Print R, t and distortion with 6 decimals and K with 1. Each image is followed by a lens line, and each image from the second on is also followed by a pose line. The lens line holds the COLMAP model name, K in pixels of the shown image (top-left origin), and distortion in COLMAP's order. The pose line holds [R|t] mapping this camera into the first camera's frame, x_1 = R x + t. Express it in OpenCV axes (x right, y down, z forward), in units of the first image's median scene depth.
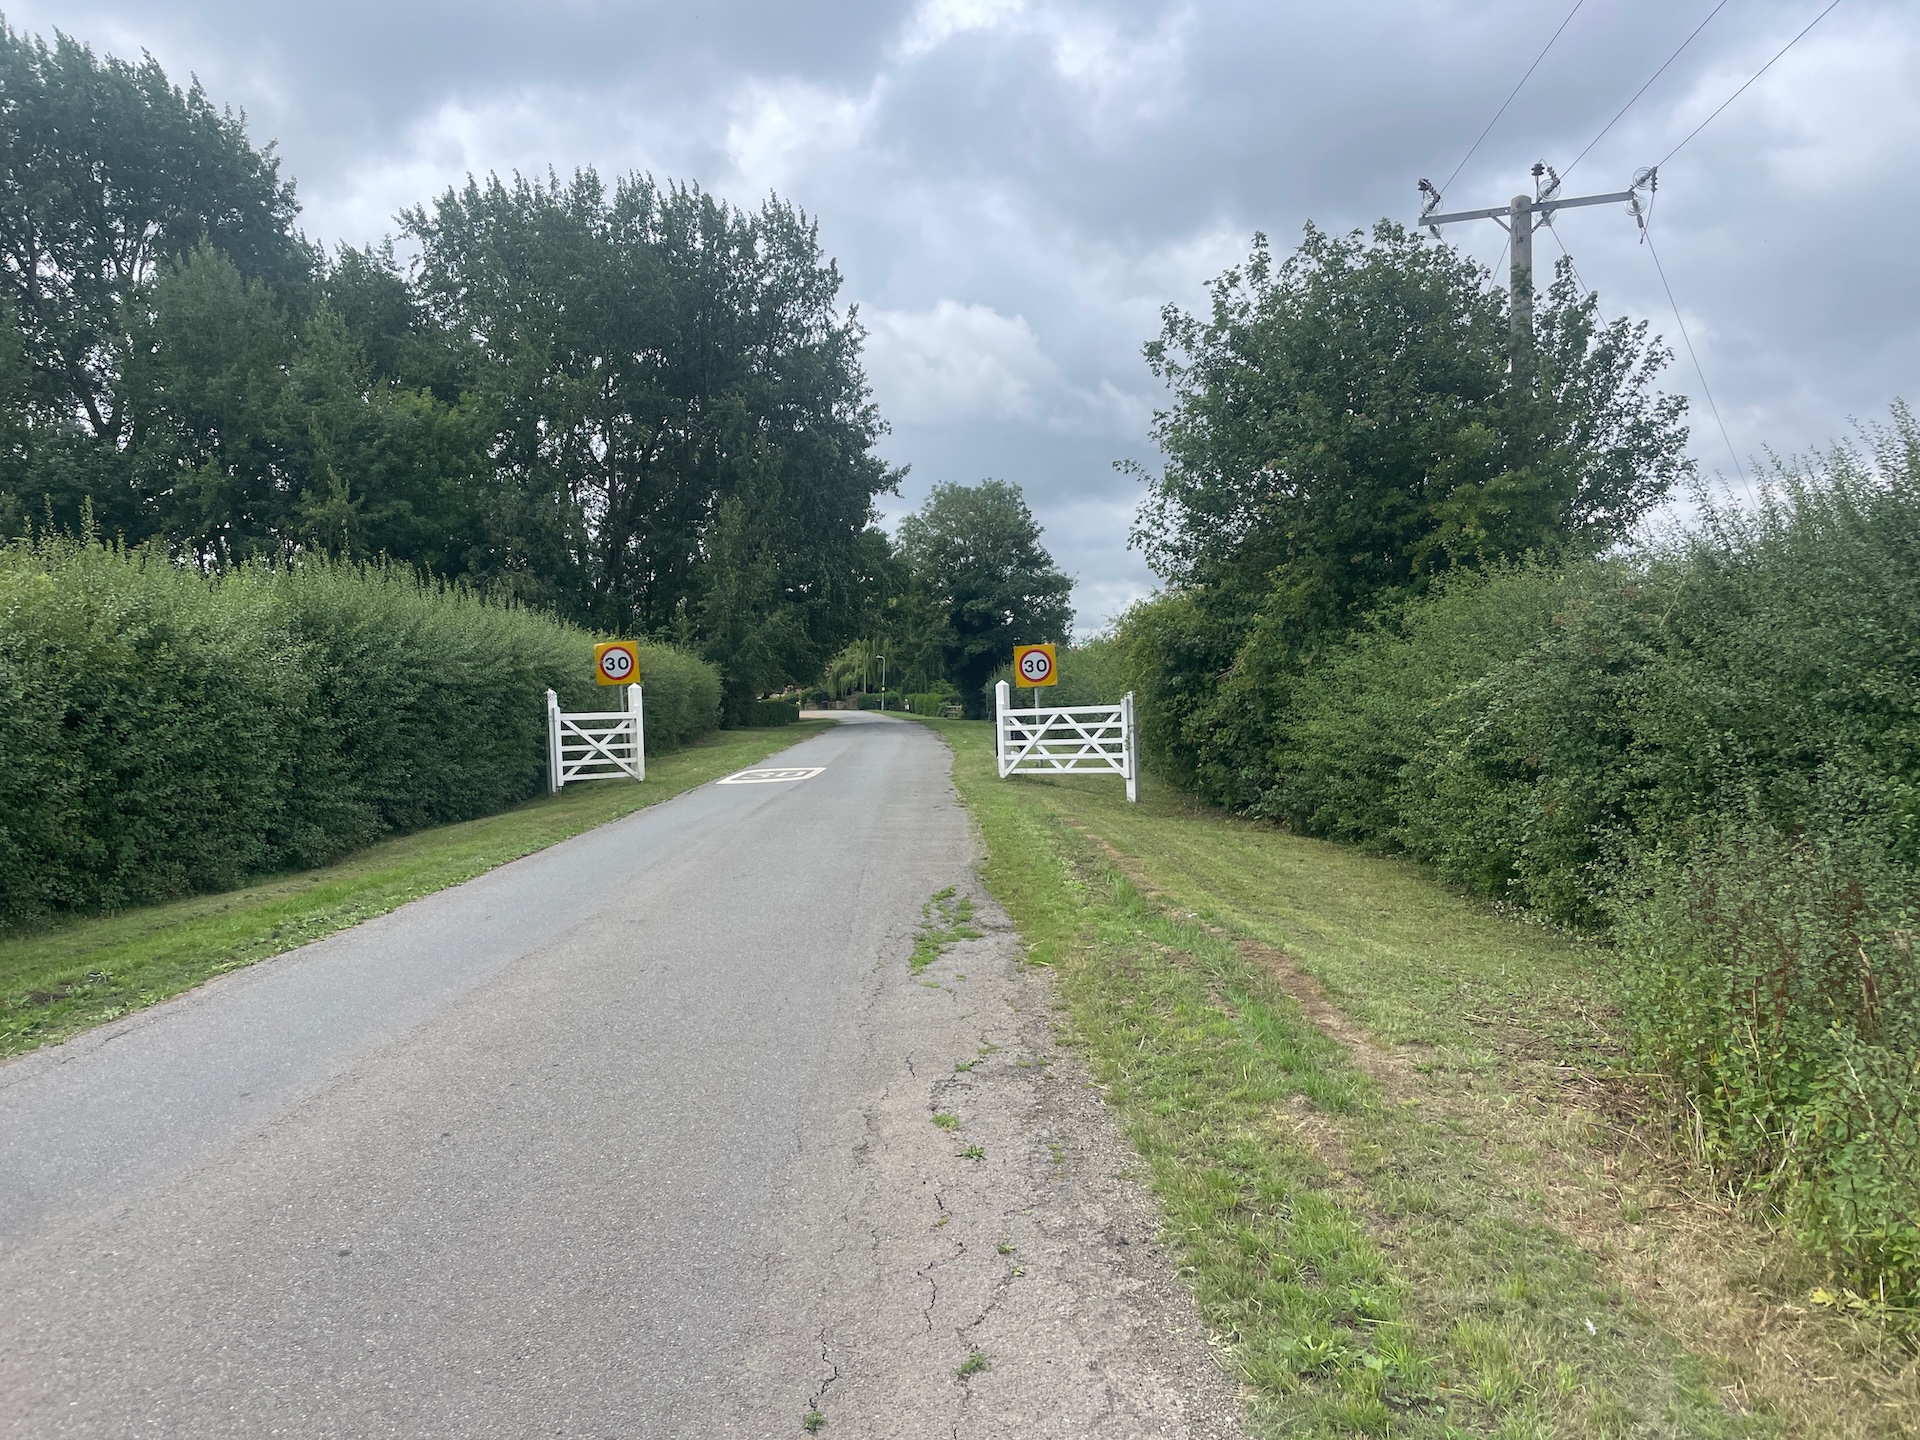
lens RADIAL K [[1449.7, 0, 960.6], [0, 1449.7, 717.2], [0, 0, 1]] dist [0.046168, -0.004473]
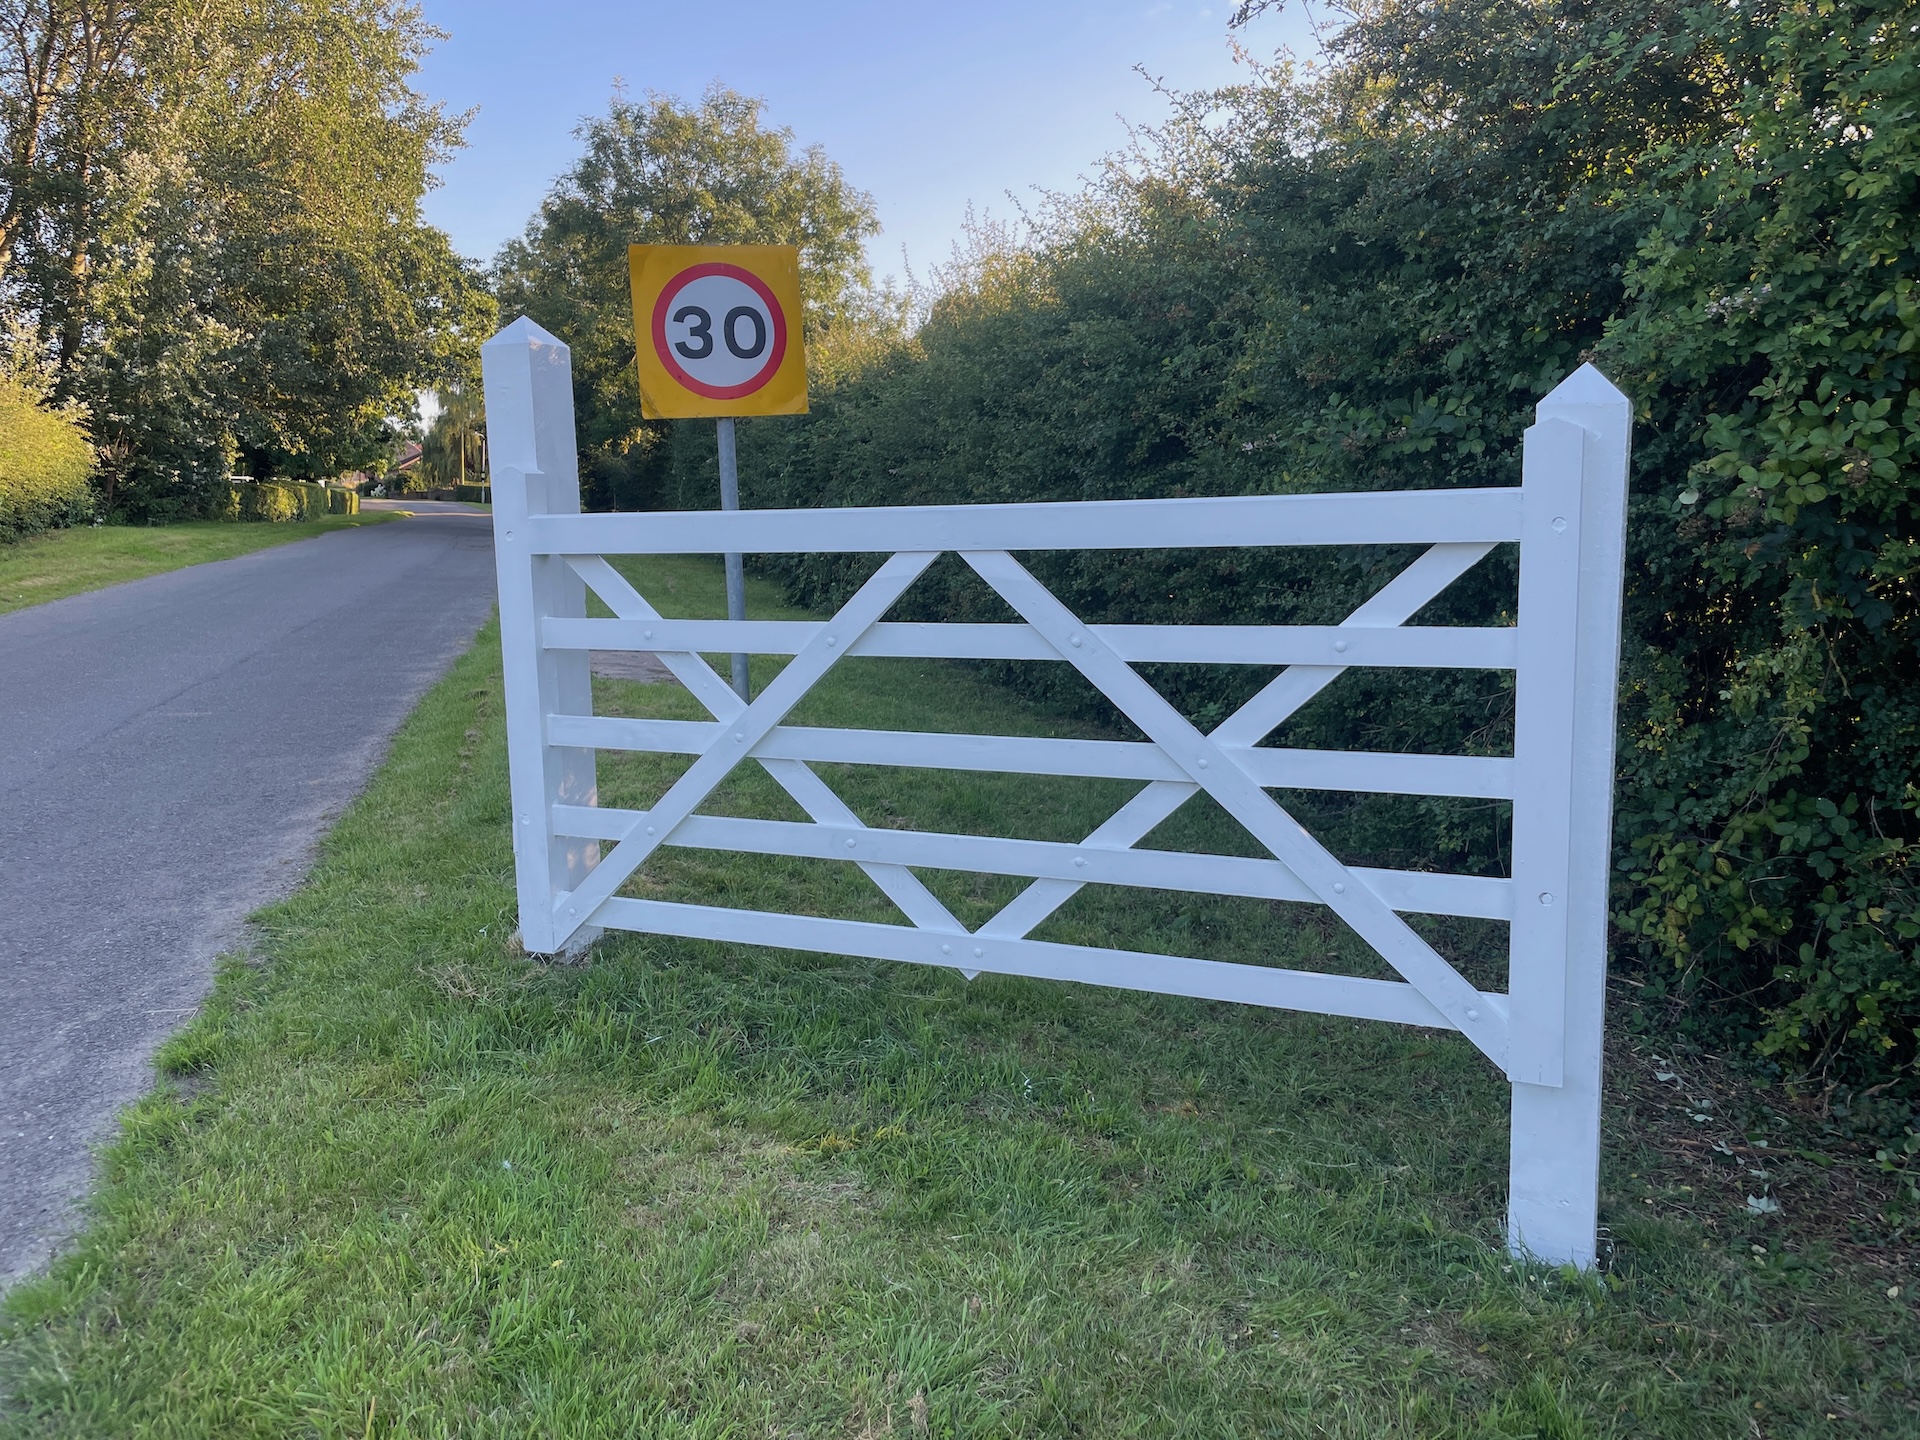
lens RADIAL K [[1441.0, 0, 951.2], [0, 1441.0, 704.2], [0, 0, 1]] dist [0.050399, -0.009790]
pose [[0.972627, -0.011539, 0.232086, 0.037434], [-0.014771, 0.993677, 0.111304, -0.002925], [-0.231903, -0.111685, 0.966306, 0.870439]]
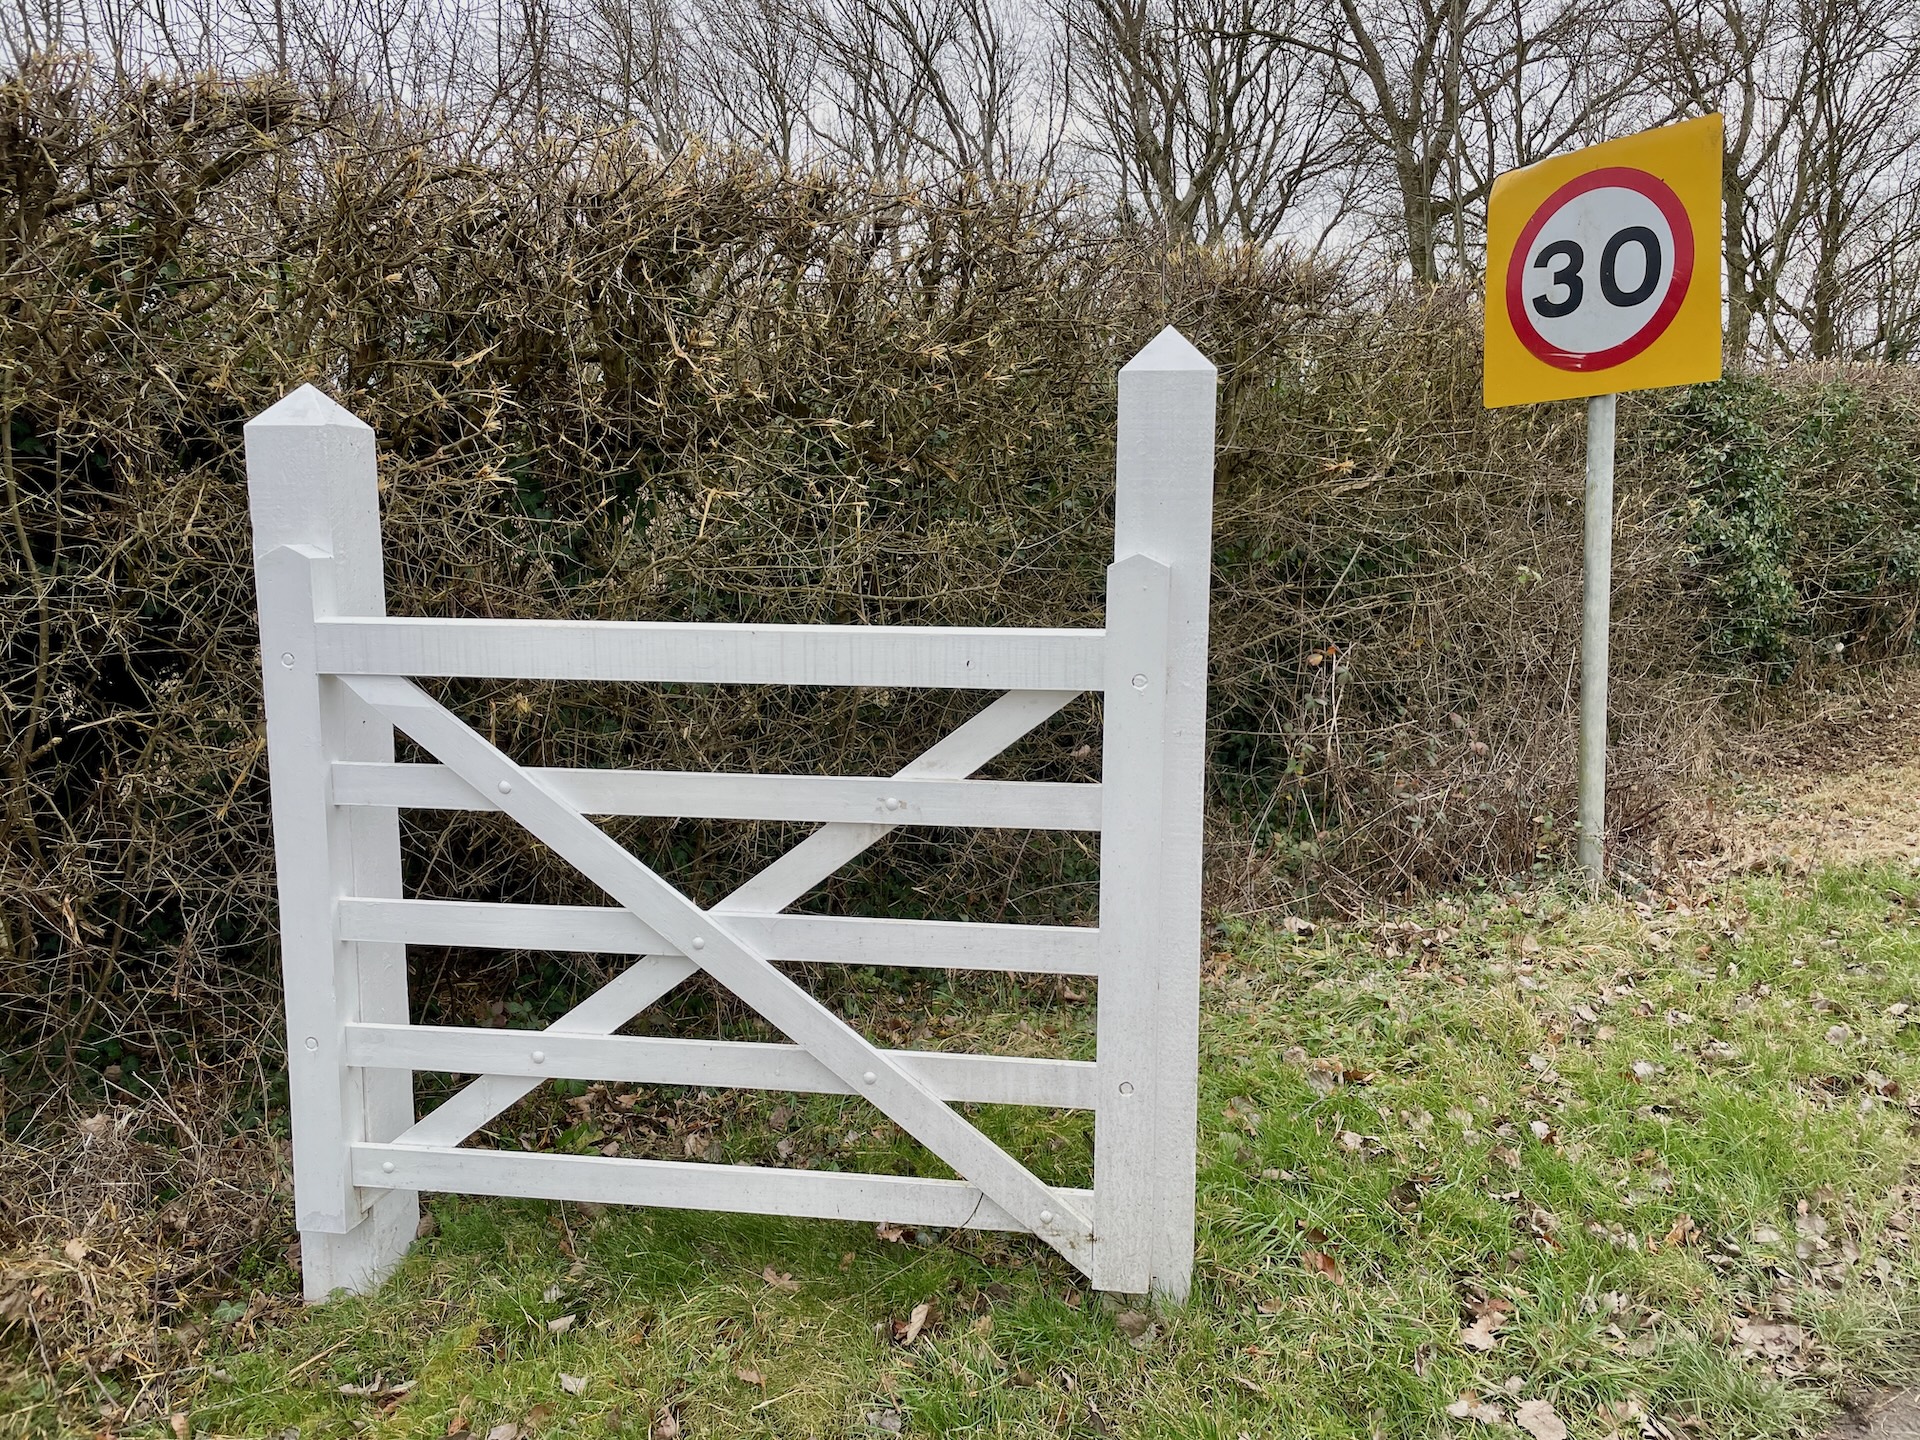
lens RADIAL K [[1487.6, 0, 962.2], [0, 1487.6, 777.2], [0, 0, 1]] dist [0.008173, -0.002168]
pose [[0.583918, 0.155688, -0.796744, -0.150187], [-0.022054, 0.984118, 0.176139, -0.011717], [0.811513, -0.085280, 0.578078, 0.958184]]
